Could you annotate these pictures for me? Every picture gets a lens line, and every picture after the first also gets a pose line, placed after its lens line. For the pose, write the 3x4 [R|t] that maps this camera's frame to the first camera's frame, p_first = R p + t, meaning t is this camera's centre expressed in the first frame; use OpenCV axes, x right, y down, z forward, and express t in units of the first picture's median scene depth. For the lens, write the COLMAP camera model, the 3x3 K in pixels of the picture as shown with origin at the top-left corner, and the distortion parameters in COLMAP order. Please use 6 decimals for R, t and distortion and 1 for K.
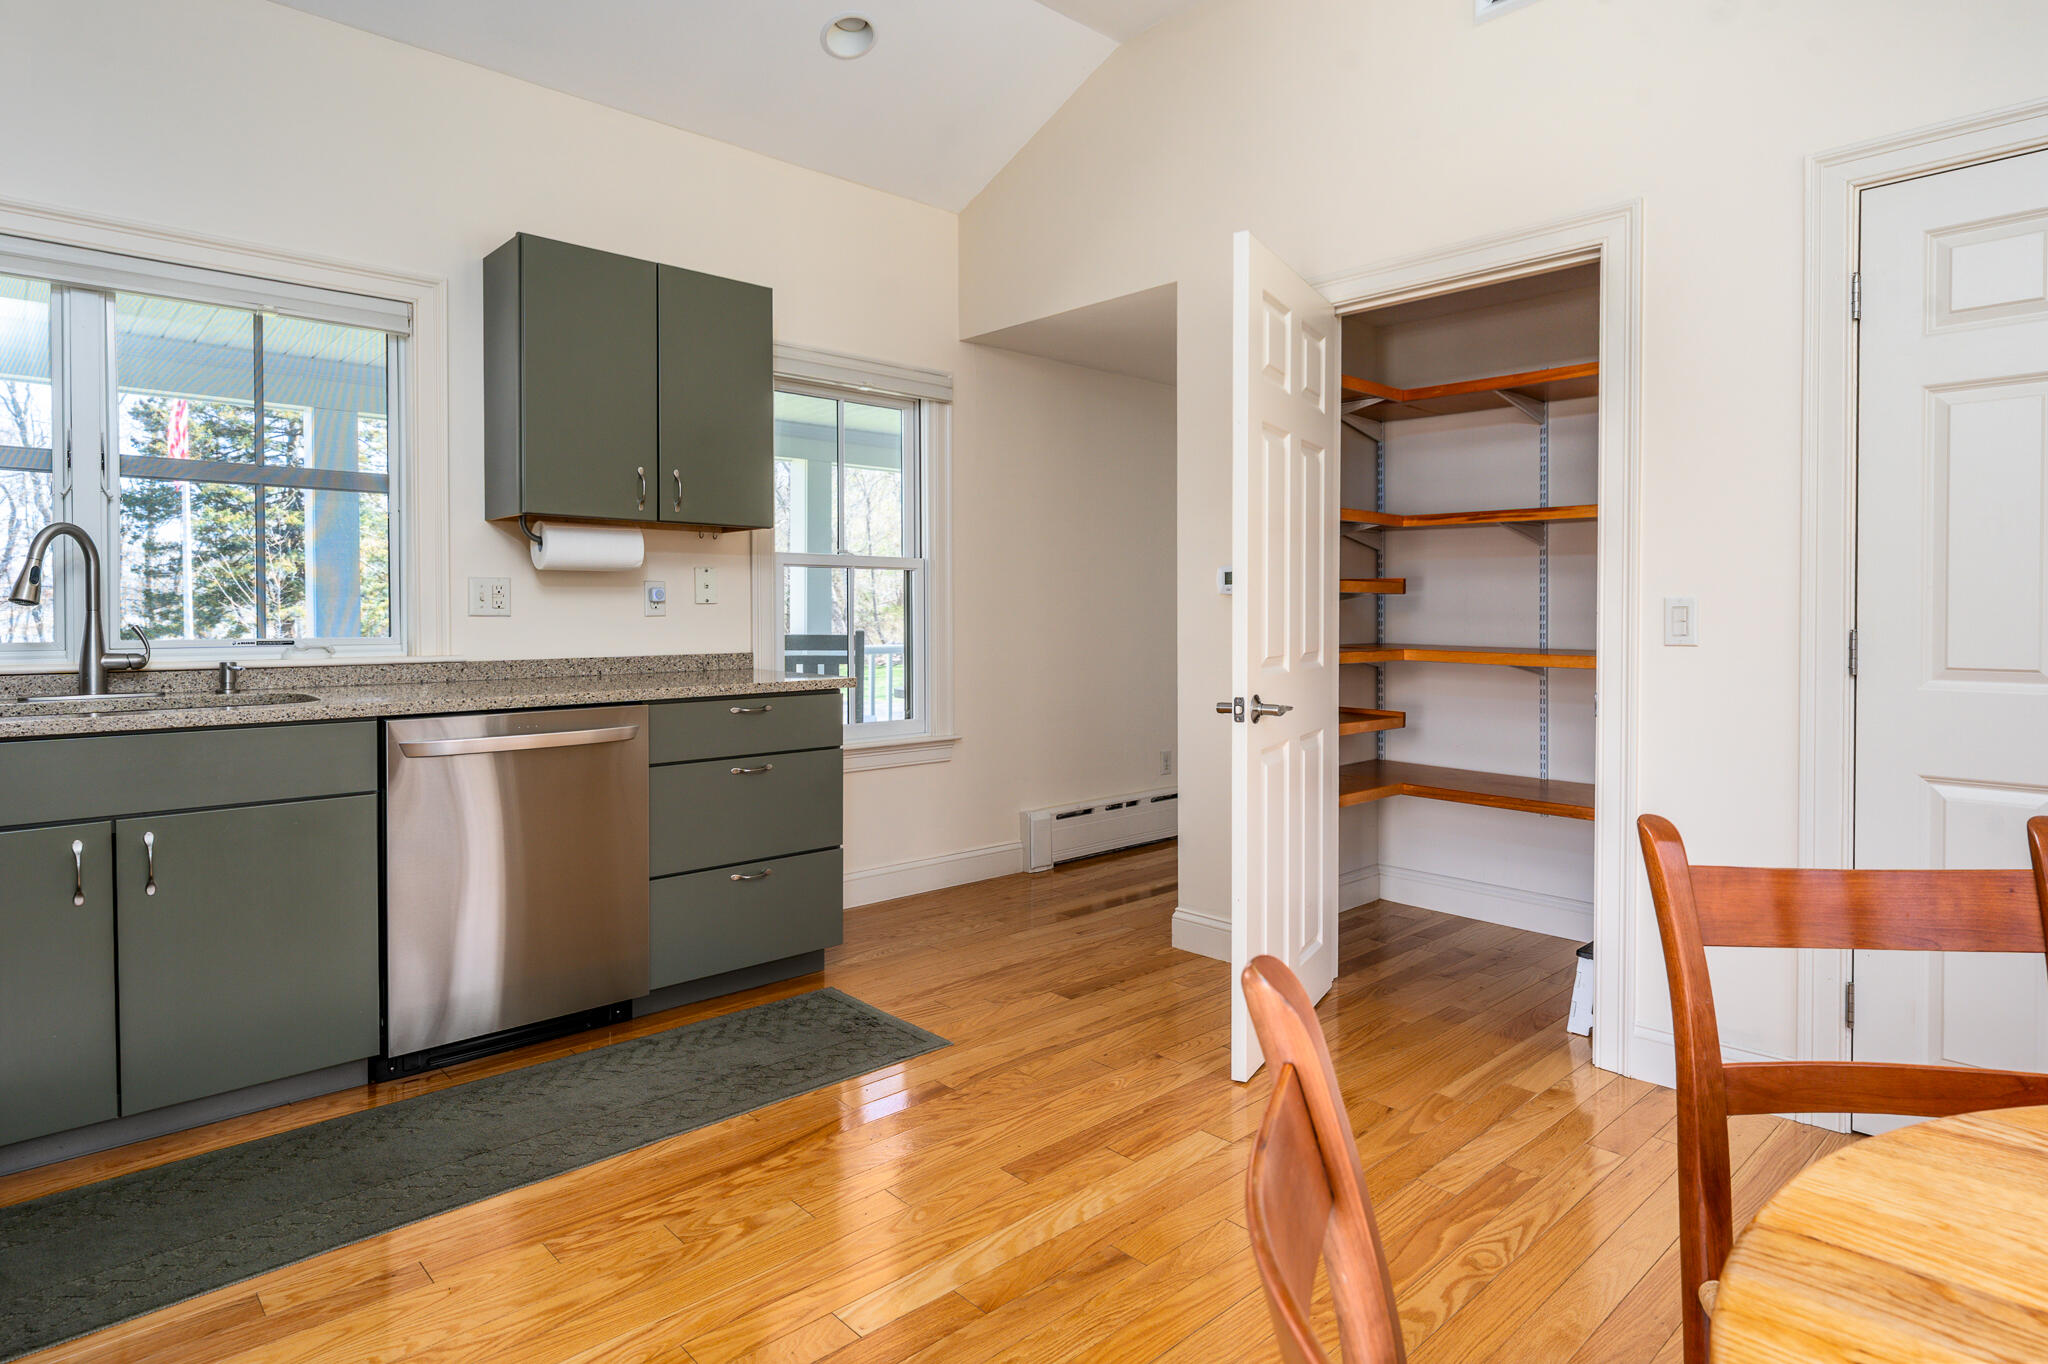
lens RADIAL K [[1117.9, 0, 1024.8], [0, 1117.9, 629.1], [0, 0, 1]] dist [0.003756, 0.001563]
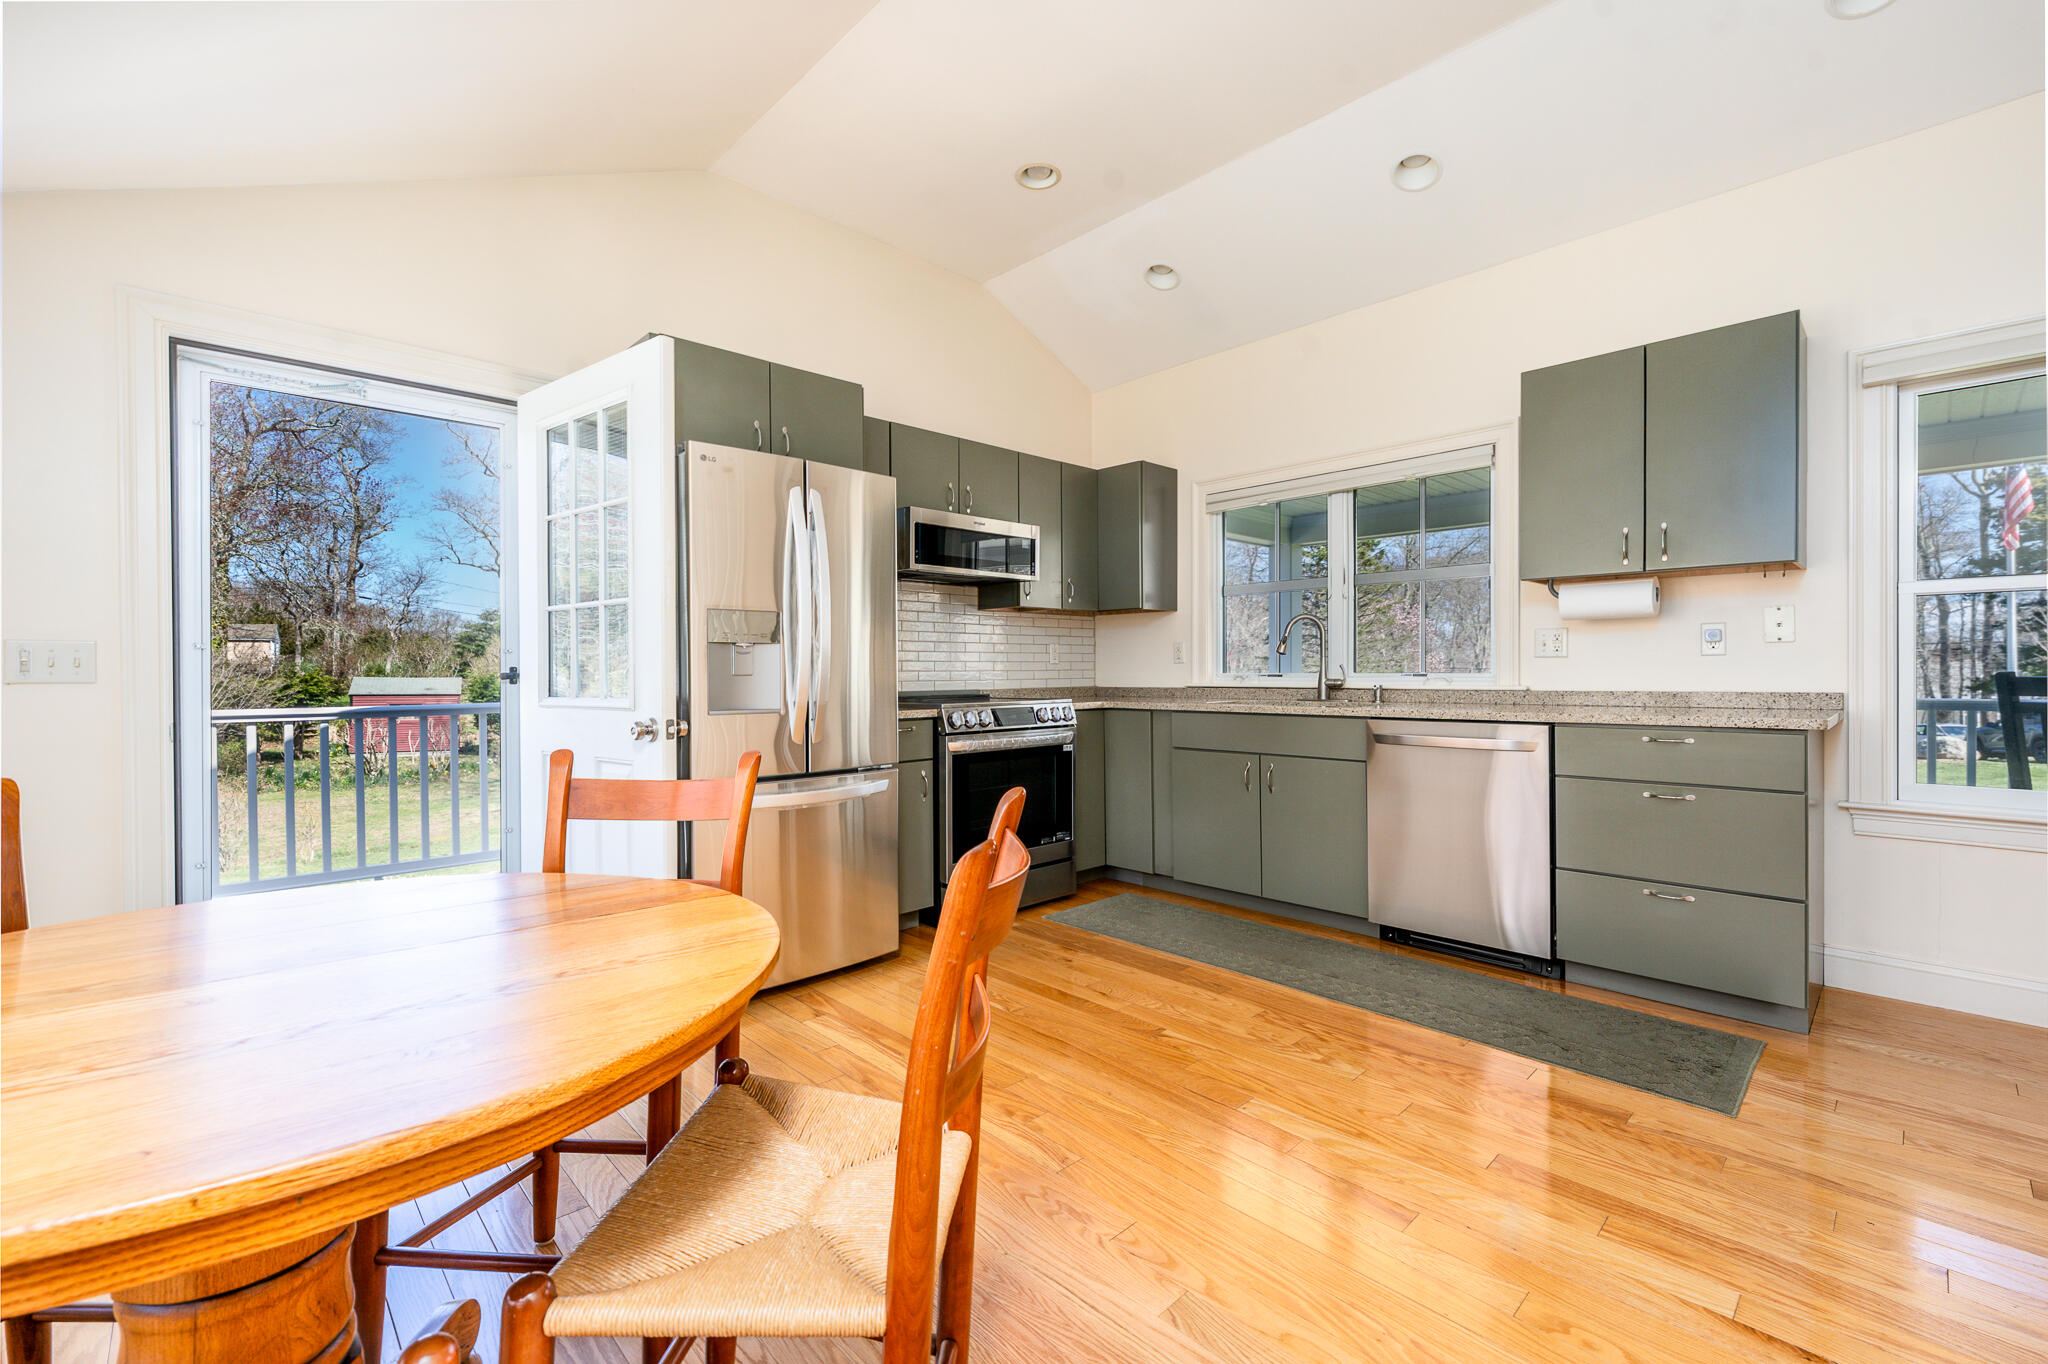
lens RADIAL K [[877.2, 0, 1017.1], [0, 877.2, 681.1], [0, 0, 1]] dist [0.002296, 0.000471]
pose [[0.003725, 0.010679, -0.999936, 0.584262], [-0.008861, 0.999904, 0.010645, 0.011742], [0.999954, 0.008821, 0.003820, 0.369932]]
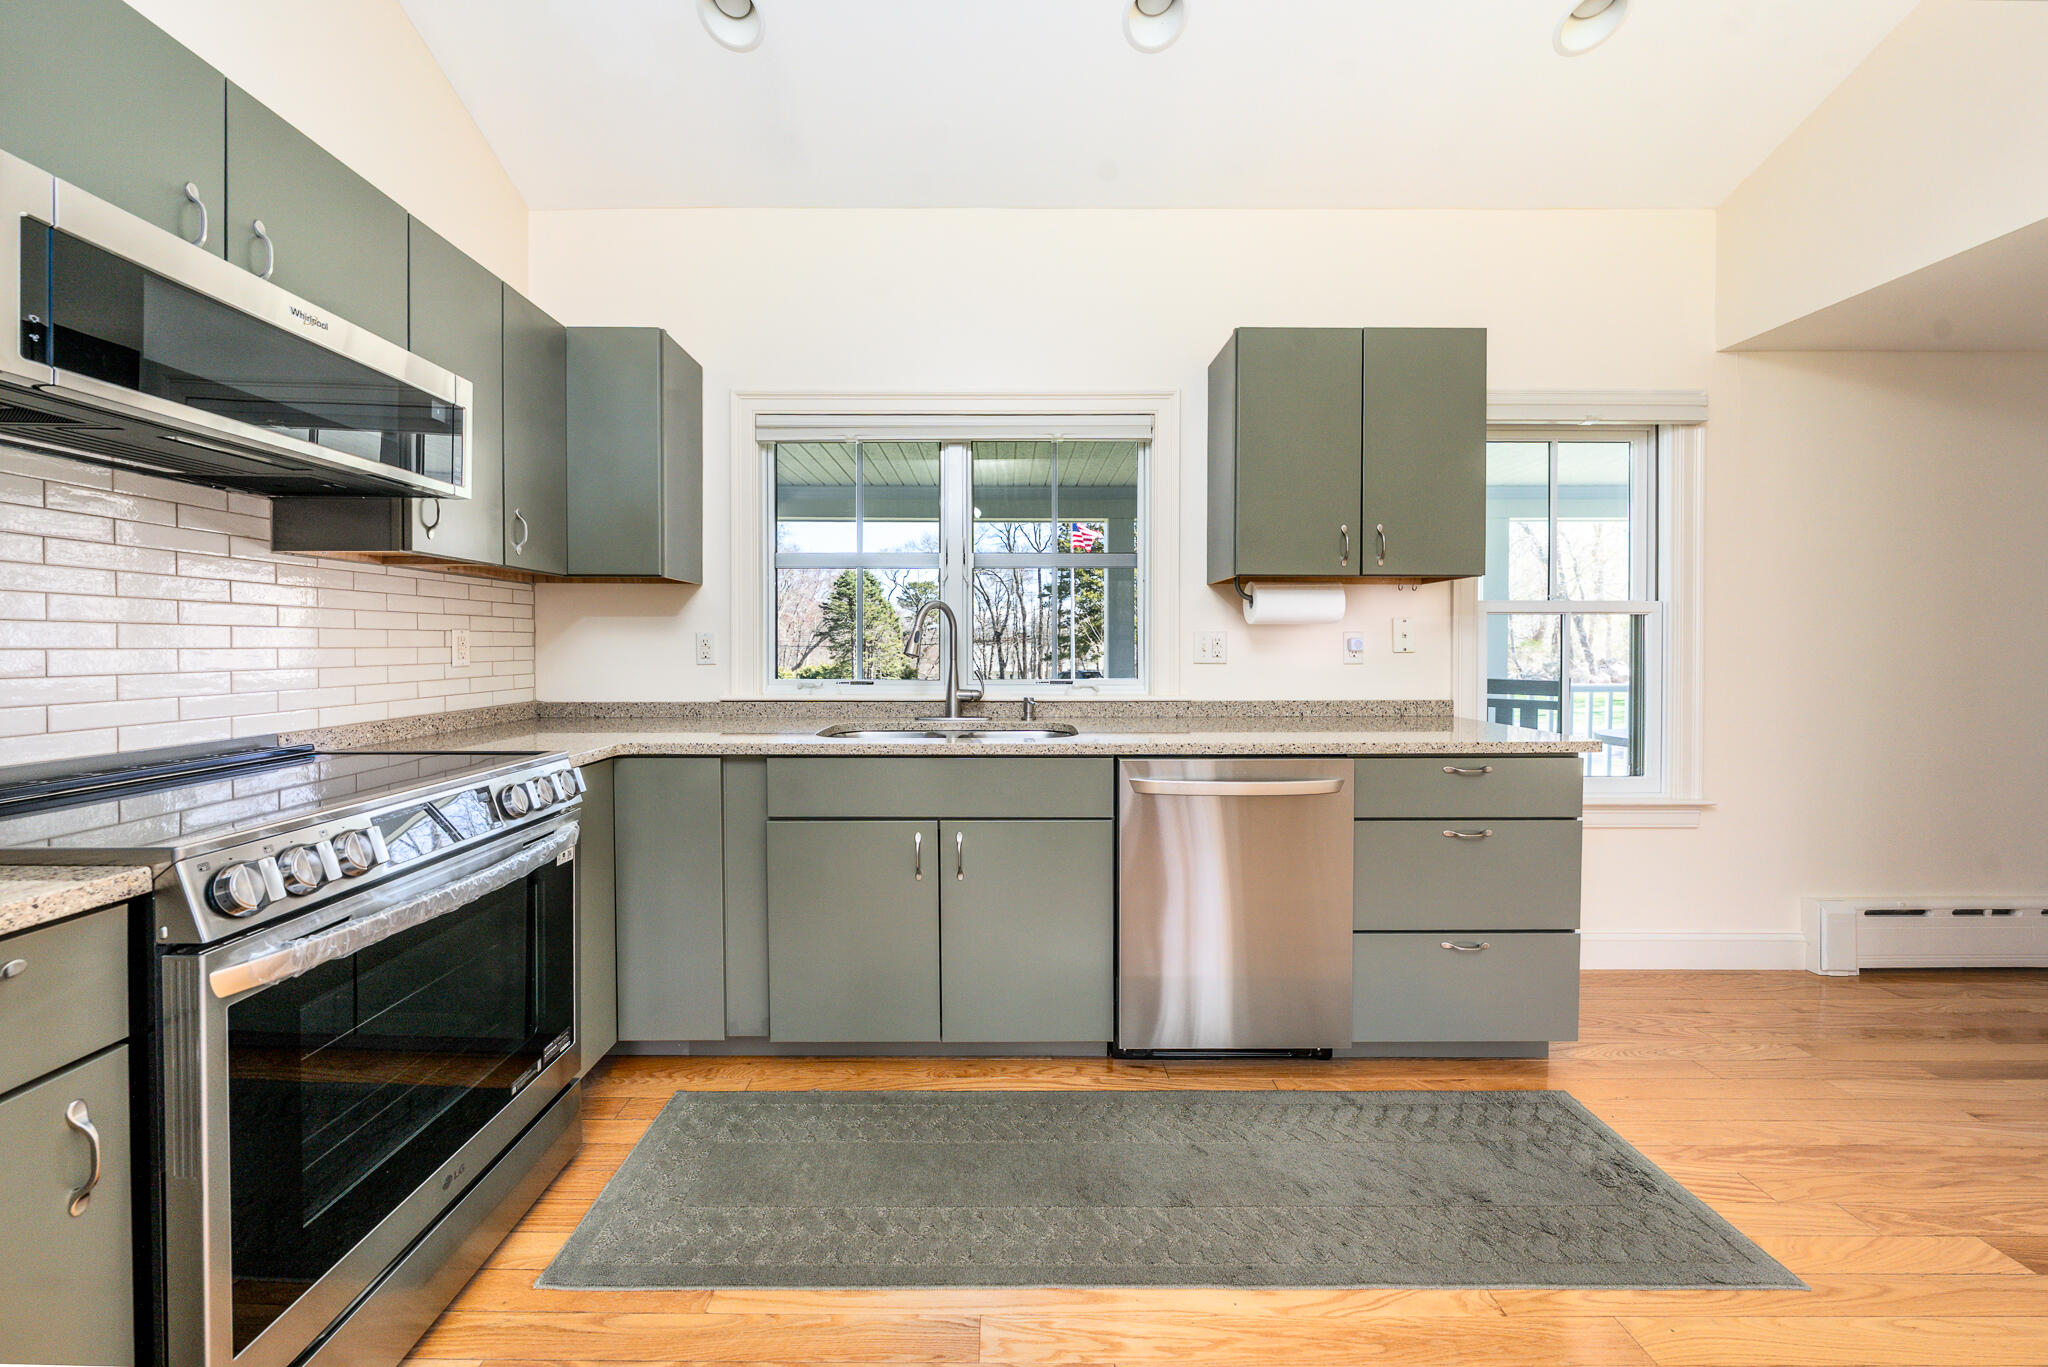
lens RADIAL K [[713.0, 0, 1002.5], [0, 713.0, 653.4], [0, 0, 1]] dist [-0.003459, -0.000257]
pose [[0.732789, 0.008255, -0.680405, -0.123796], [-0.010457, 0.999945, 0.000869, -0.021556], [0.680375, 0.006478, 0.732835, 0.294717]]
